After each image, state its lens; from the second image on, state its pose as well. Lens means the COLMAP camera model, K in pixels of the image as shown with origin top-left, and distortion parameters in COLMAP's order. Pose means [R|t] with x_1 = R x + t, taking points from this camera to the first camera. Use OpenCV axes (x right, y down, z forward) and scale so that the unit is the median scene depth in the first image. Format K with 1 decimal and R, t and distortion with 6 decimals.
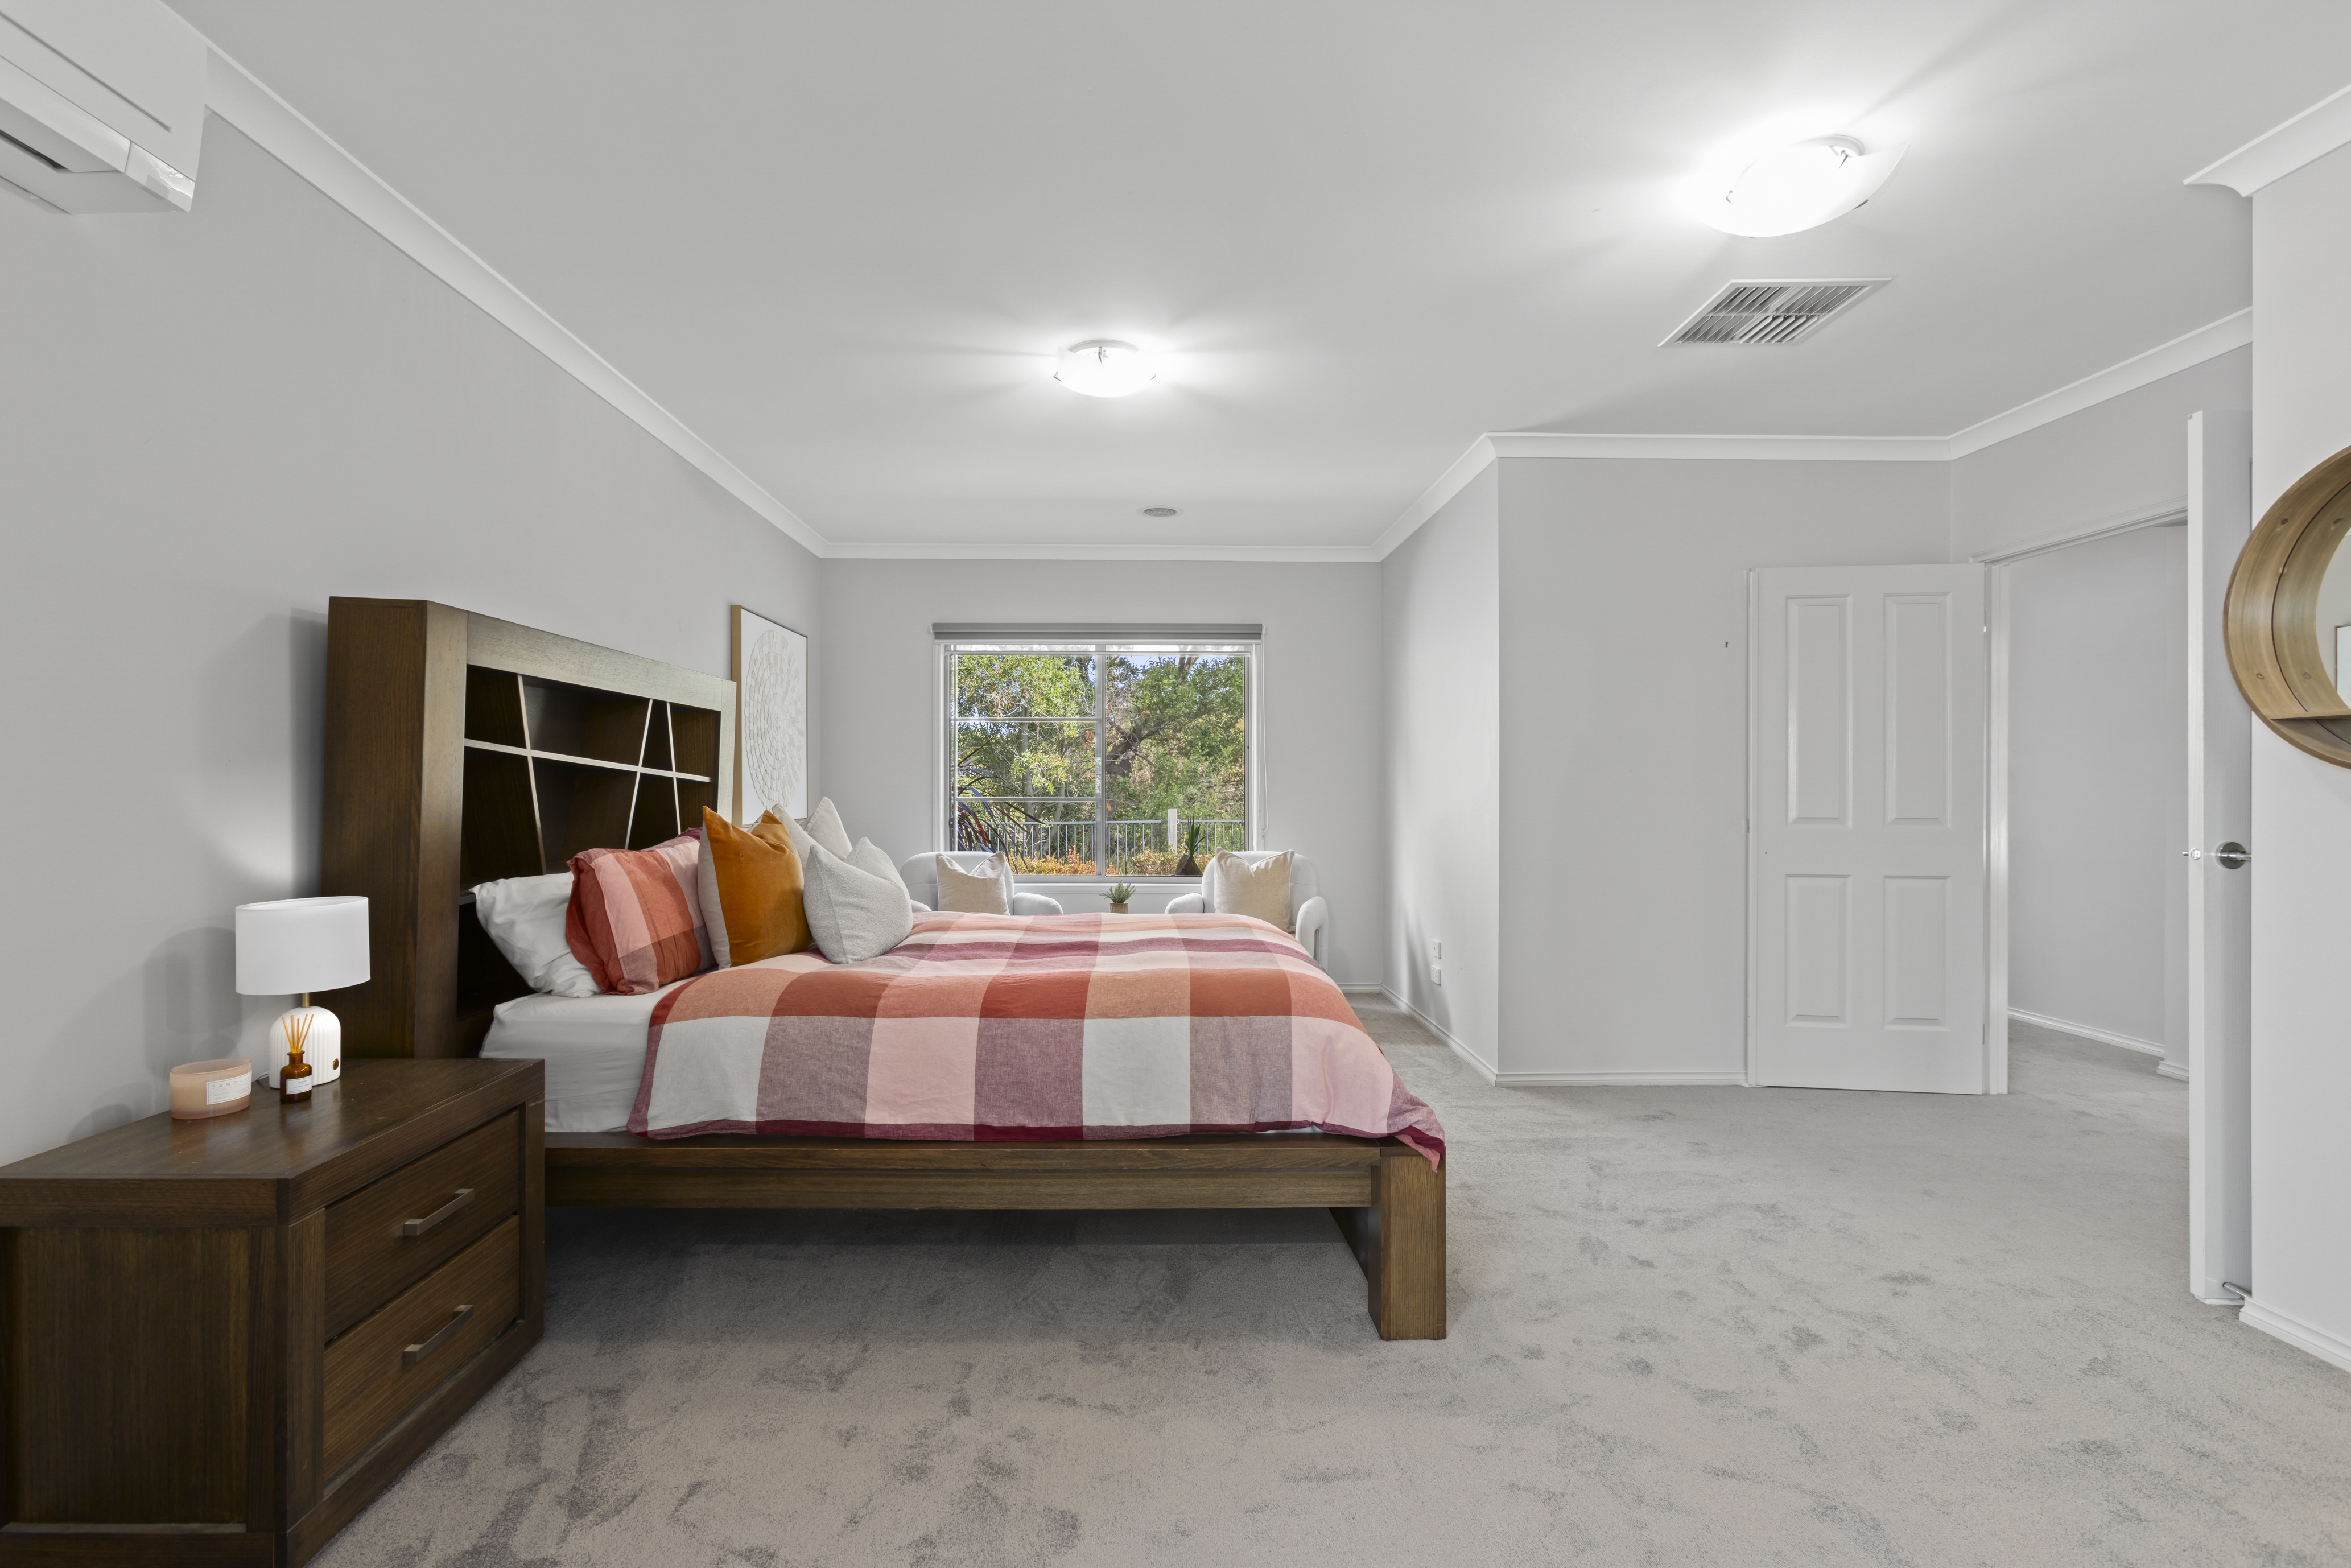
lens RADIAL K [[1039.8, 0, 1195.8], [0, 1039.8, 786.7], [0, 0, 1]] dist [-0.002889, 0.004905]
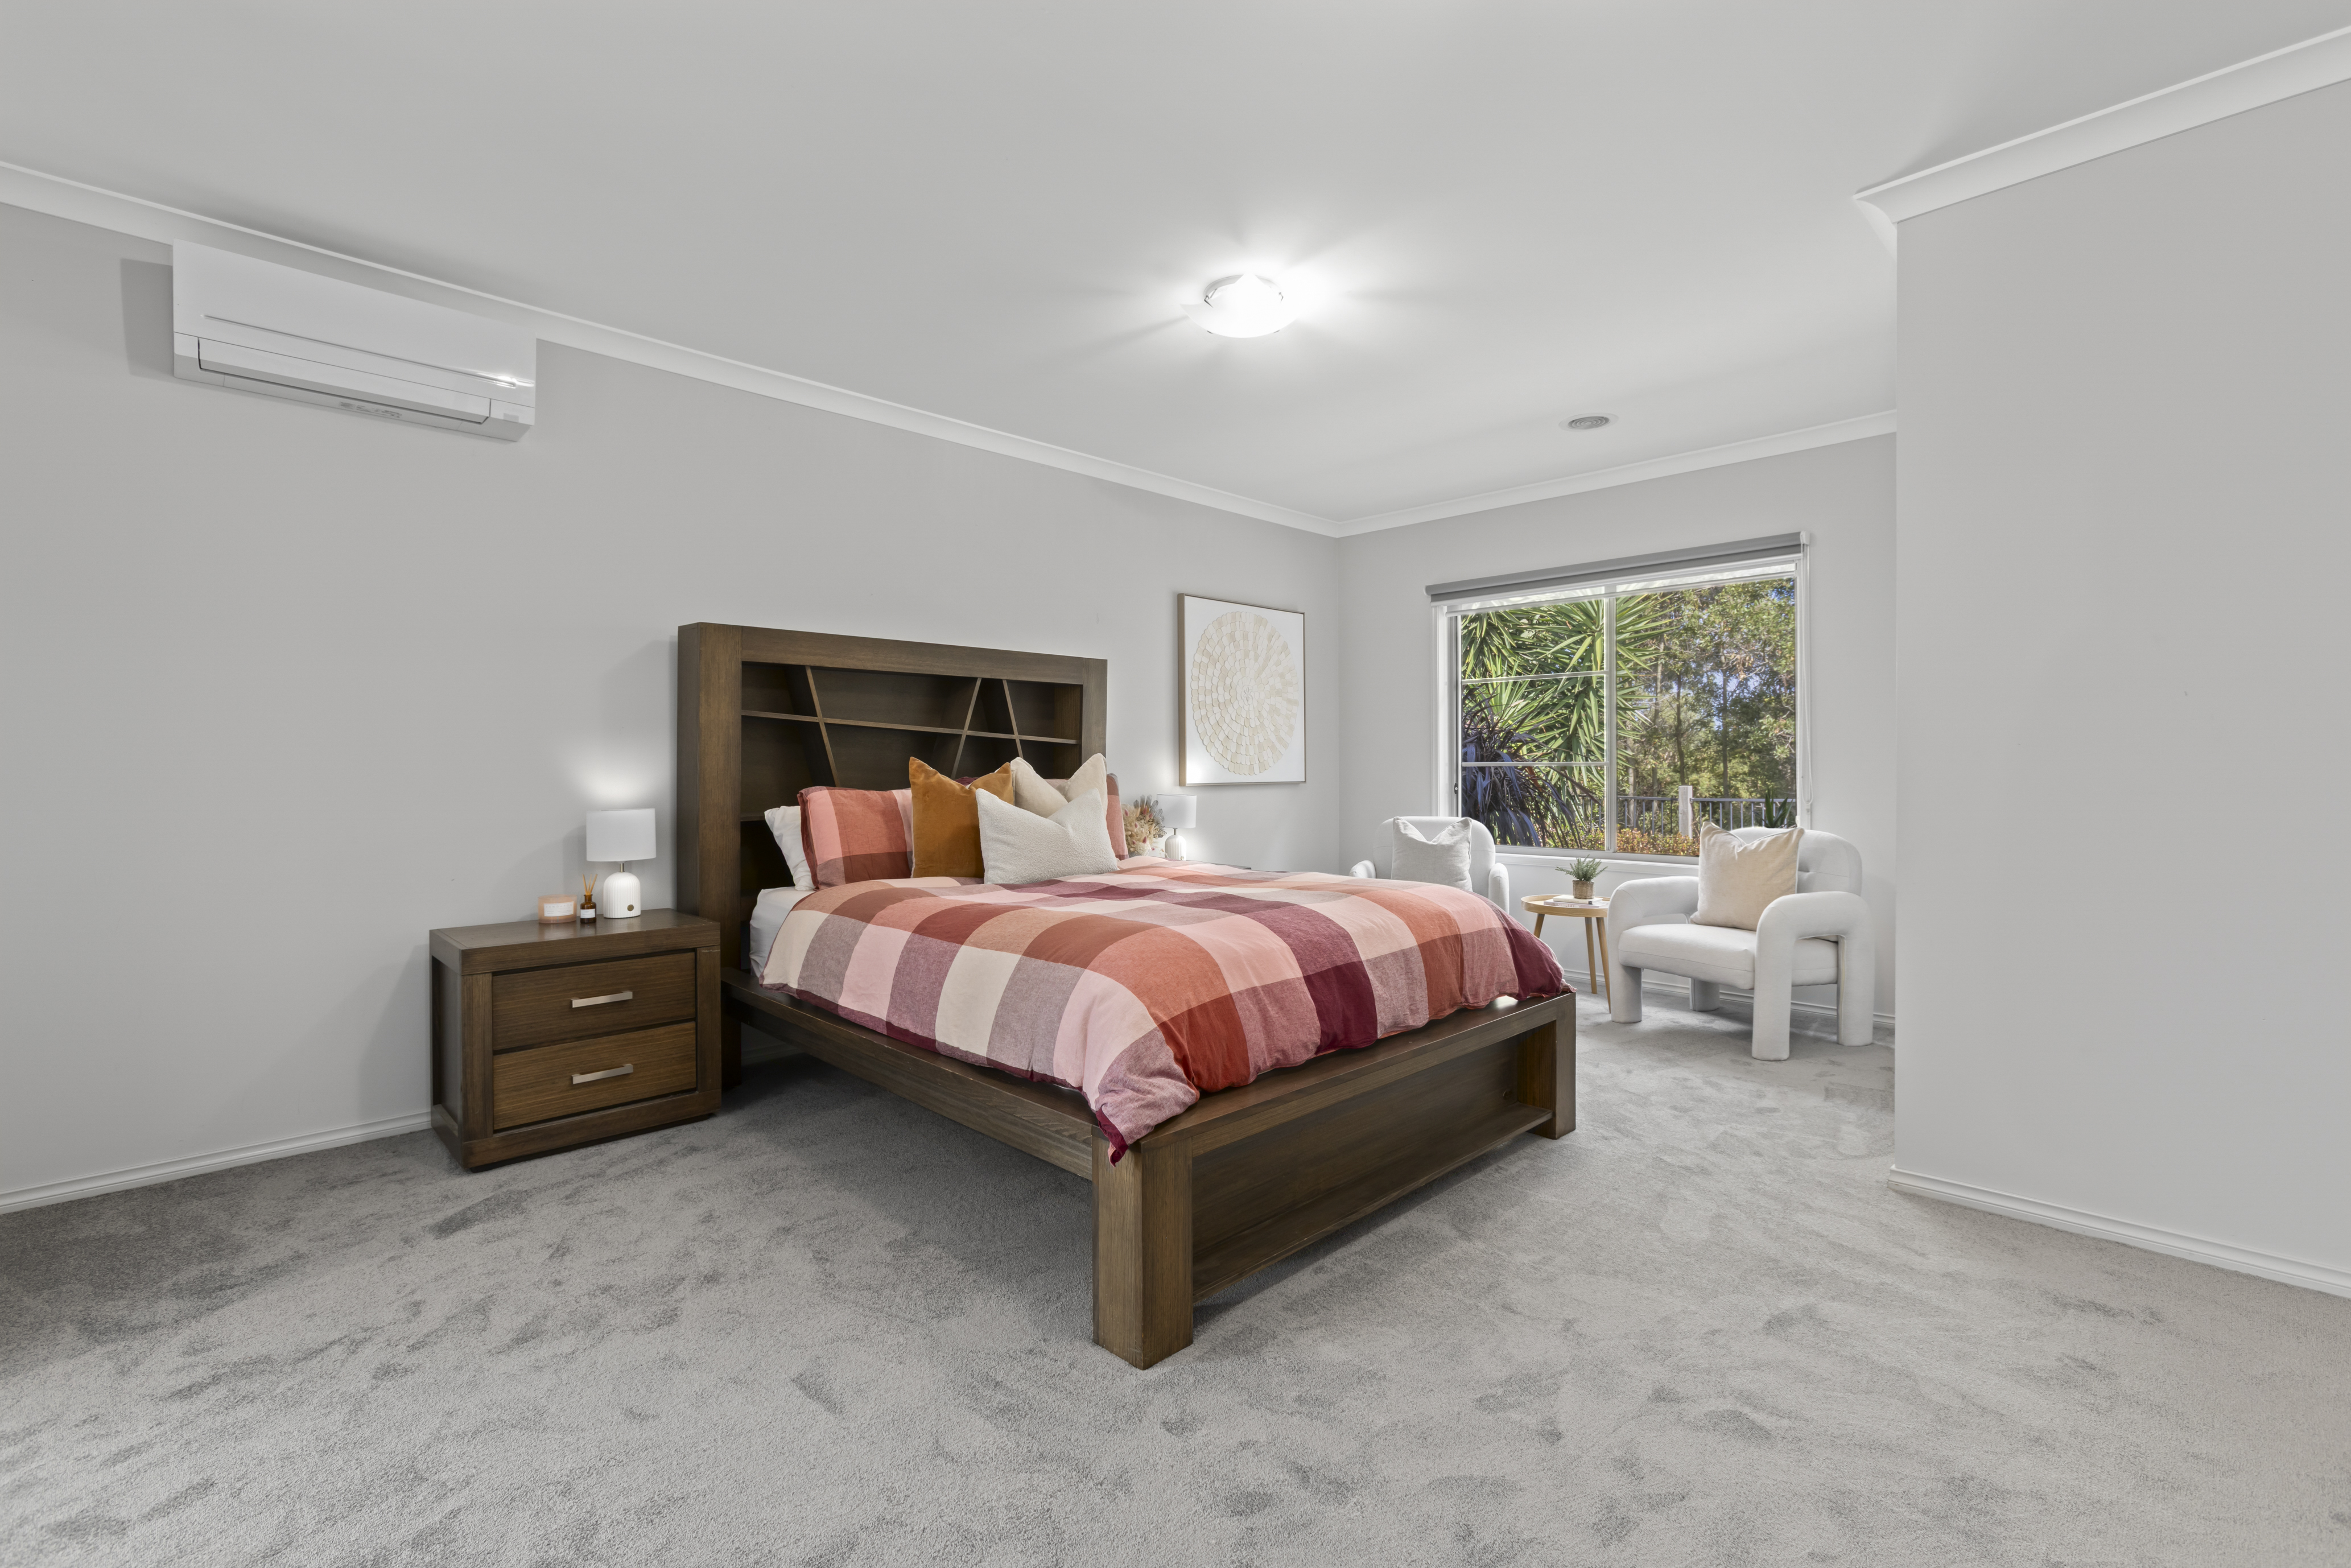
lens RADIAL K [[1039.8, 0, 1193.4], [0, 1039.8, 772.9], [0, 0, 1]] dist [-0.002889, 0.004905]
pose [[0.691387, 0.002611, -0.722480, 0.838887], [0.002880, 0.999976, 0.006370, 0.037096], [0.722479, -0.006485, 0.691362, 0.425543]]
